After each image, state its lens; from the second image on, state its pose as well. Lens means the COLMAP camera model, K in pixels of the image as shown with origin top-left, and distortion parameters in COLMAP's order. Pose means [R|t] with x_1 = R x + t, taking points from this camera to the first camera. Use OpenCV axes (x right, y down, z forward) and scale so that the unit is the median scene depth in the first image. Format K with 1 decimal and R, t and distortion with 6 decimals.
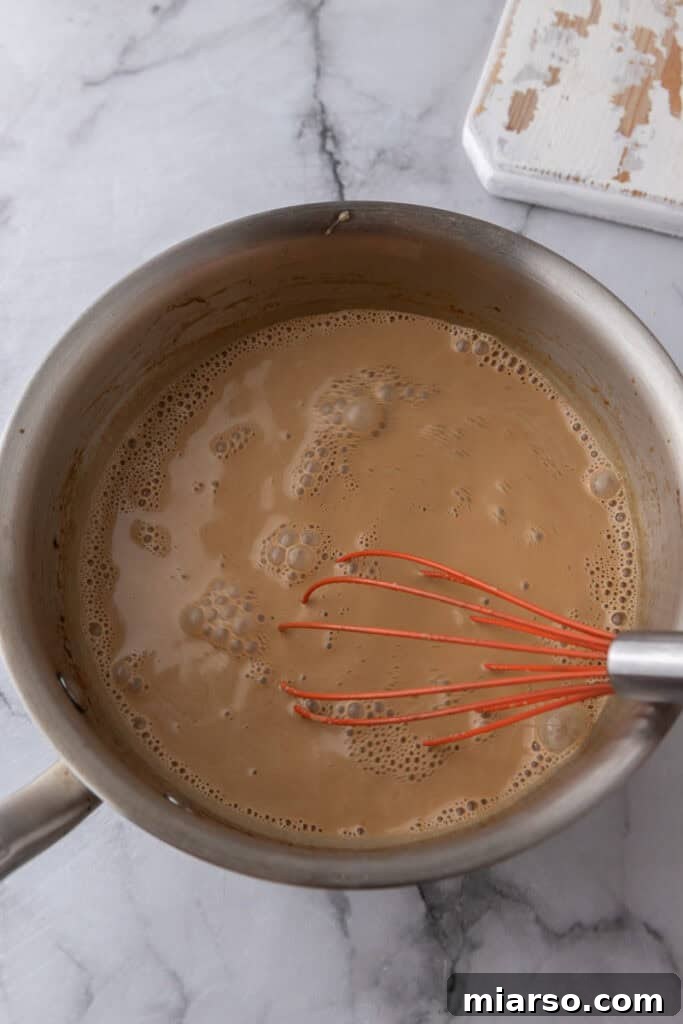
lens RADIAL K [[990.7, 0, 337.5], [0, 990.7, 511.8], [0, 0, 1]] dist [0.007952, -0.010452]
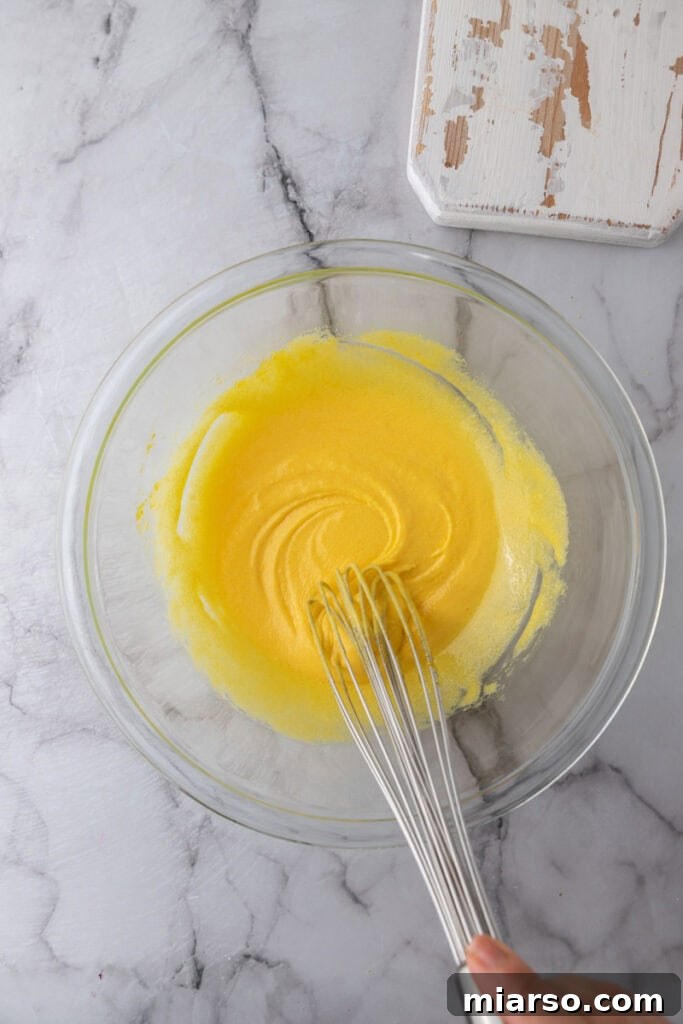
lens RADIAL K [[688.2, 0, 339.0], [0, 688.2, 509.5], [0, 0, 1]] dist [-0.027278, 0.018381]
pose [[0.978549, -0.202955, 0.035378, -0.059019], [0.172835, 0.902206, 0.395161, -0.356435], [-0.112118, -0.380570, 0.917930, 0.132173]]
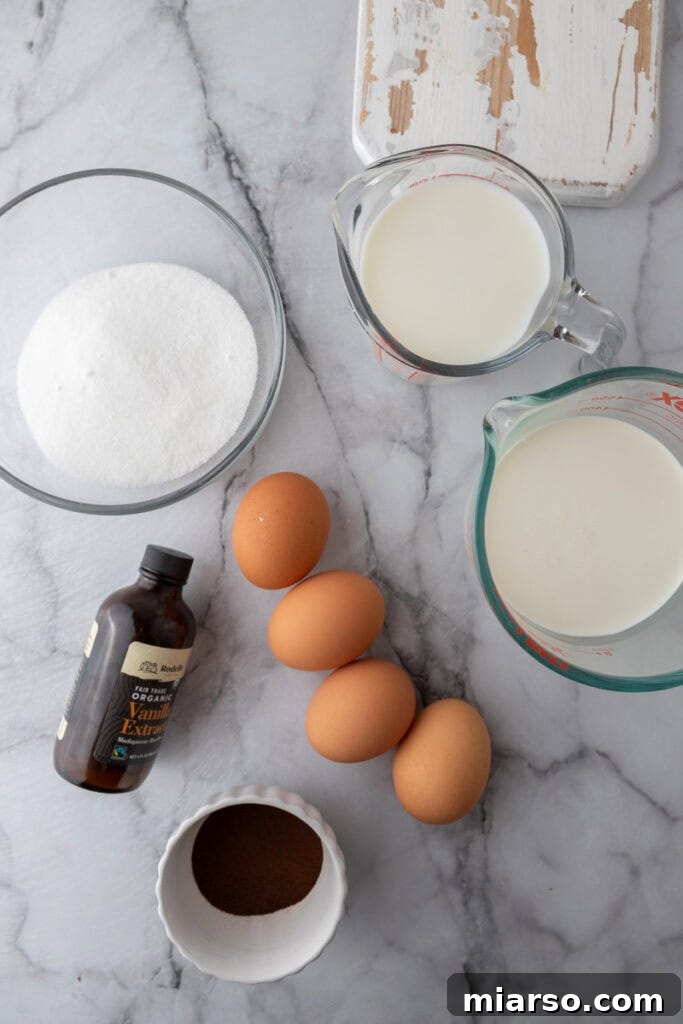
lens RADIAL K [[688.2, 0, 339.0], [0, 688.2, 509.5], [0, 0, 1]] dist [-0.027278, 0.018381]
pose [[0.968595, -0.246693, 0.031094, -0.014302], [0.217168, 0.900237, 0.377376, -0.302951], [-0.121088, -0.358771, 0.925538, 0.145130]]
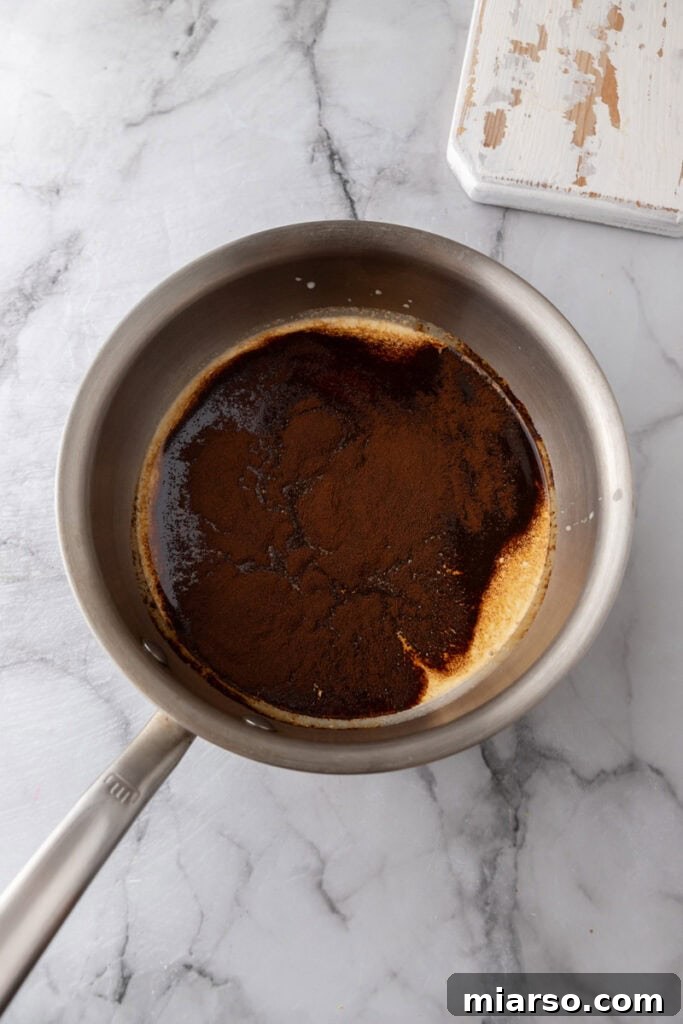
lens RADIAL K [[688.2, 0, 339.0], [0, 688.2, 509.5], [0, 0, 1]] dist [-0.027278, 0.018381]
pose [[0.993434, -0.095893, 0.062401, -0.103698], [0.085893, 0.985416, 0.146893, -0.079670], [-0.075577, -0.140569, 0.987182, 0.110711]]
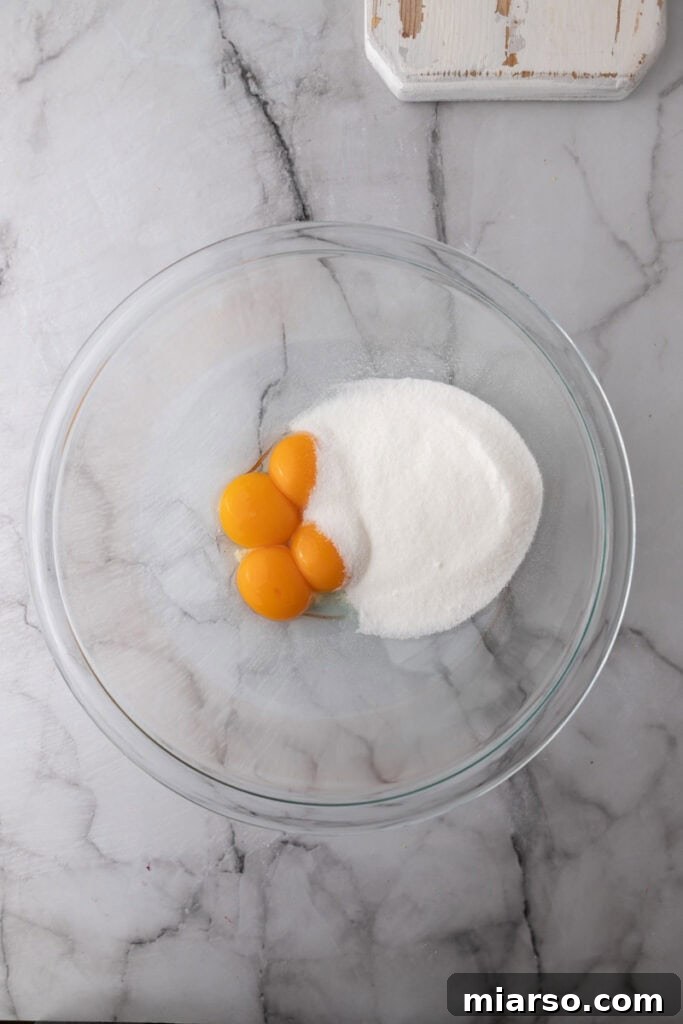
lens RADIAL K [[688.2, 0, 339.0], [0, 688.2, 509.5], [0, 0, 1]] dist [-0.027278, 0.018381]
pose [[0.954493, -0.298074, 0.009716, -0.068791], [0.269833, 0.877017, 0.397531, -0.237354], [-0.127015, -0.376819, 0.917537, 0.084464]]
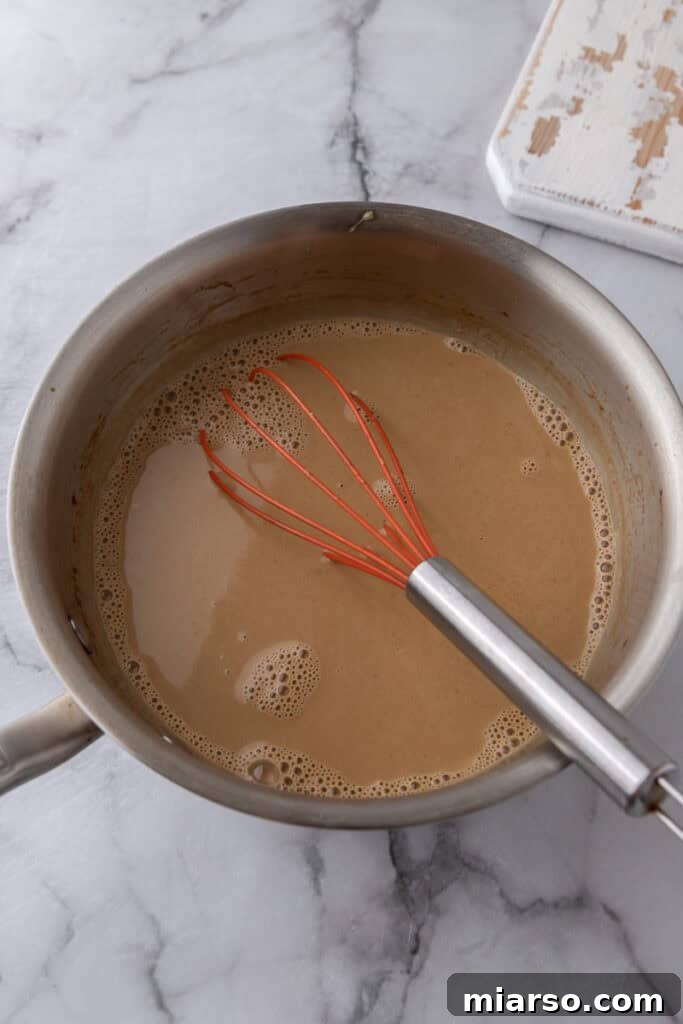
lens RADIAL K [[990.7, 0, 337.5], [0, 990.7, 511.8], [0, 0, 1]] dist [0.007952, -0.010452]
pose [[0.997100, 0.075996, -0.003946, 0.001528], [-0.076067, 0.996838, -0.022984, 0.034051], [0.002186, 0.023218, 0.999728, -0.043577]]
